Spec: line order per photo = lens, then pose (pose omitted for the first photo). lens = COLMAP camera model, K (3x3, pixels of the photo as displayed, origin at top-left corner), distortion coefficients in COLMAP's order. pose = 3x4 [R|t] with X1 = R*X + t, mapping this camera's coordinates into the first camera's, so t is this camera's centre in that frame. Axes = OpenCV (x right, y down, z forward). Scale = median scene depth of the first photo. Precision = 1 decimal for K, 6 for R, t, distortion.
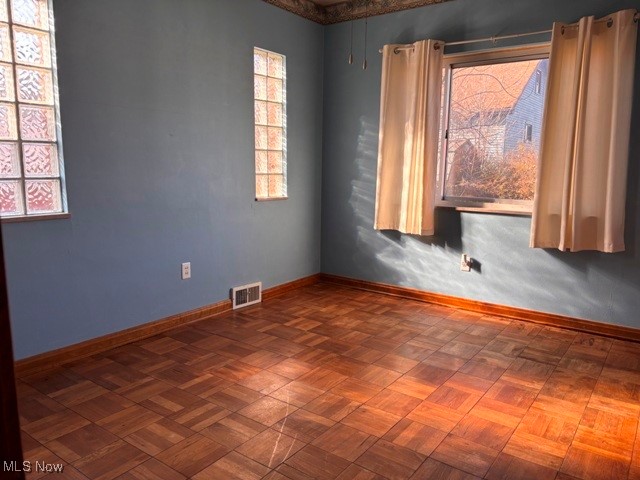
lens RADIAL K [[484.1, 0, 317.5], [0, 484.1, 239.6], [0, 0, 1]] dist [0.040914, -0.039365]
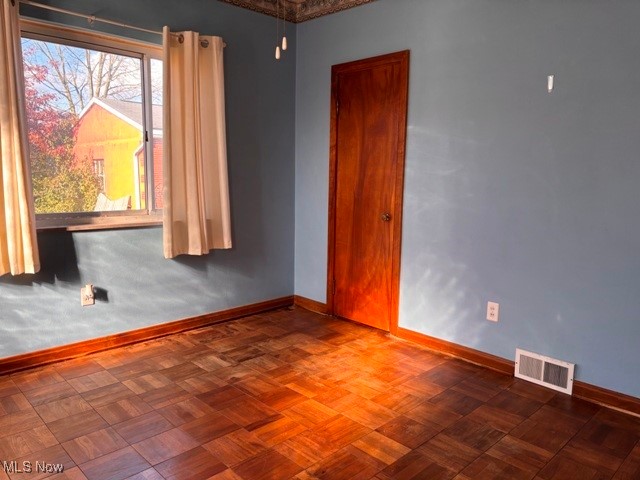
lens RADIAL K [[484.1, 0, 317.5], [0, 484.1, 239.6], [0, 0, 1]] dist [0.040914, -0.039365]
pose [[0.160989, -0.144958, 0.976253, -0.409787], [0.138310, 0.982708, 0.123109, -0.089956], [-0.977217, 0.115206, 0.178254, 0.499320]]
